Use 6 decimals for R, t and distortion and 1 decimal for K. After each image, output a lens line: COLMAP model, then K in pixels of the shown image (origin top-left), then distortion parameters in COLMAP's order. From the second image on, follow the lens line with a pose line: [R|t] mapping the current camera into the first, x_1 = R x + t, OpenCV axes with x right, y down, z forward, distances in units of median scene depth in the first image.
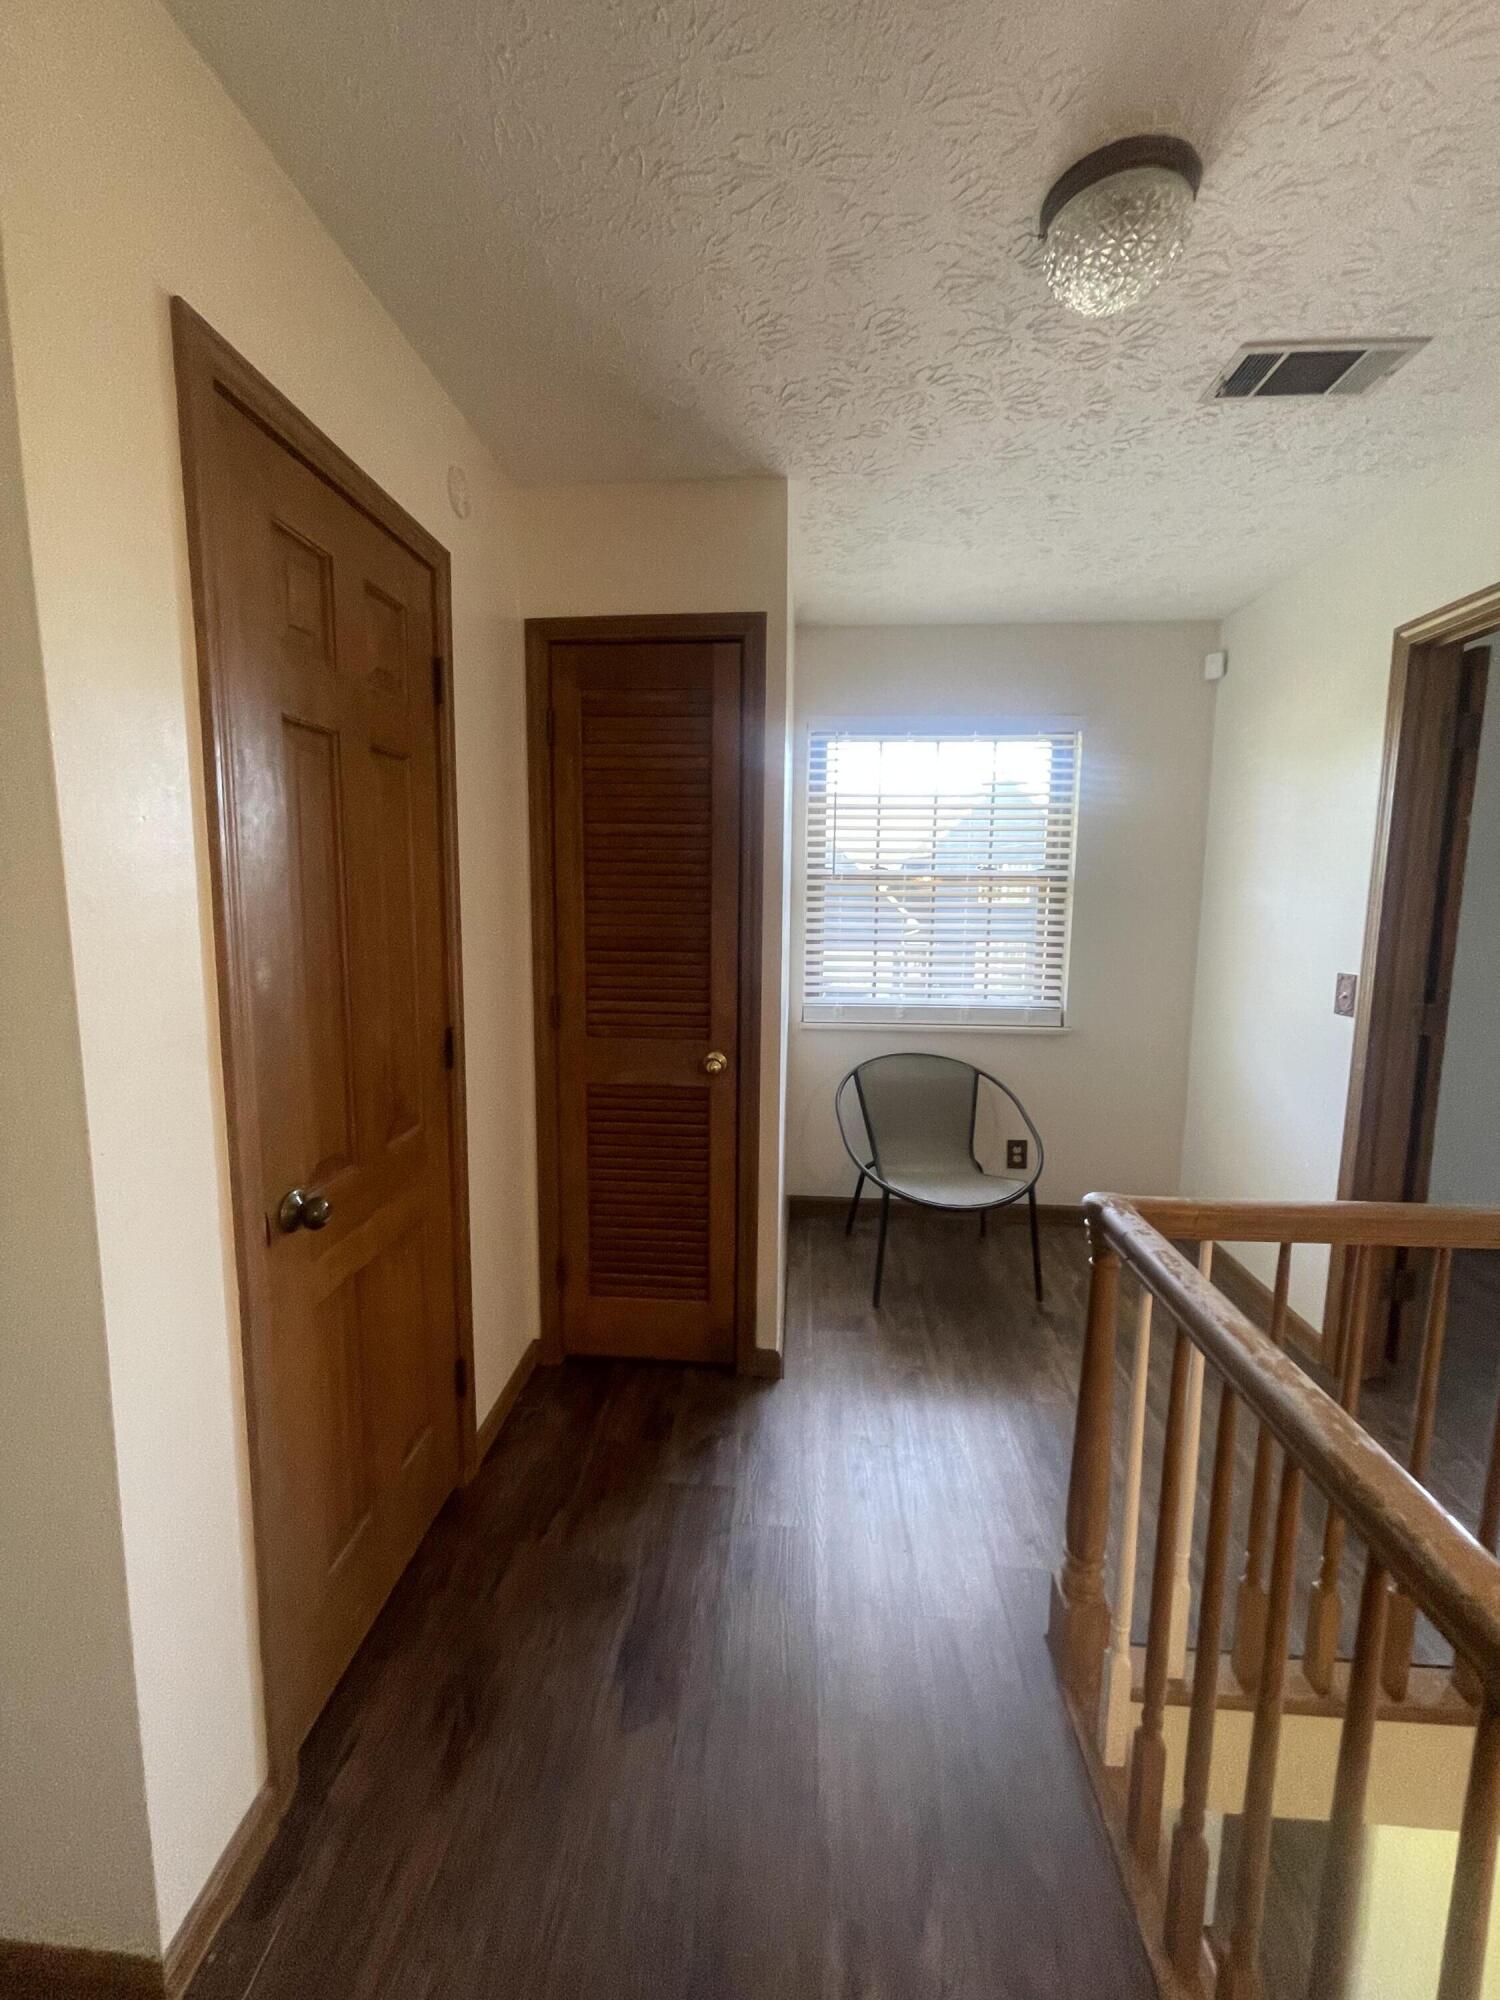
lens RADIAL K [[811.8, 0, 743.1], [0, 811.8, 986.8], [0, 0, 1]] dist [-0.006619, 0.000440]
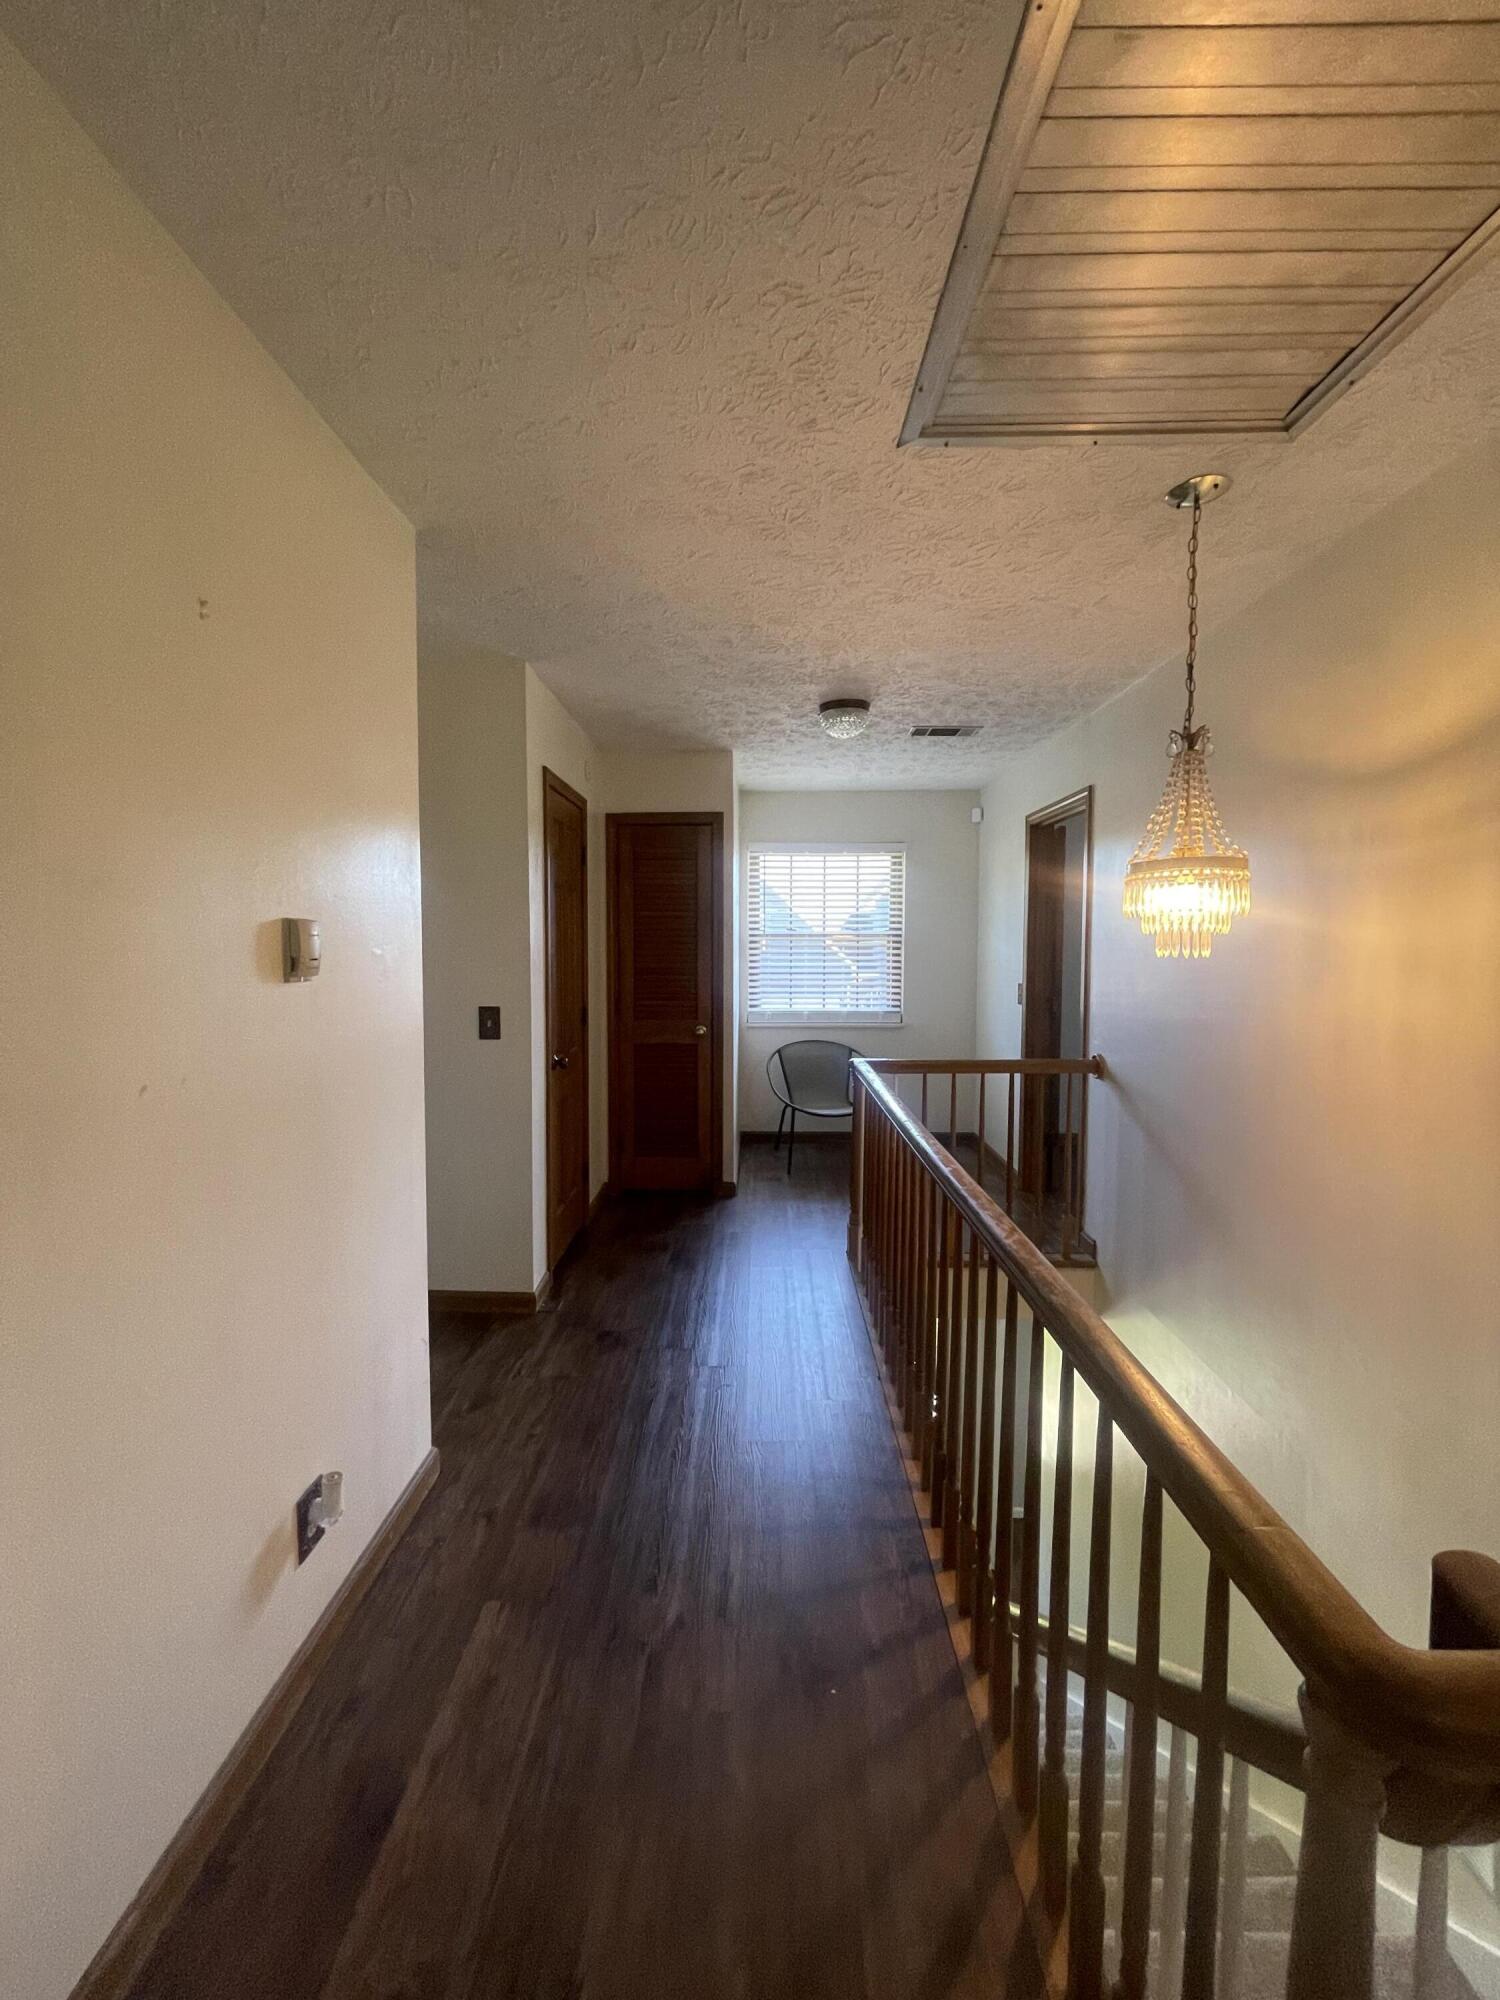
lens RADIAL K [[811.8, 0, 743.1], [0, 811.8, 986.8], [0, 0, 1]] dist [-0.006619, 0.000440]
pose [[0.998545, -0.010530, 0.052889, -0.028853], [0.013816, 0.997971, -0.062160, 0.092309], [-0.052127, 0.062800, 0.996664, -0.822810]]
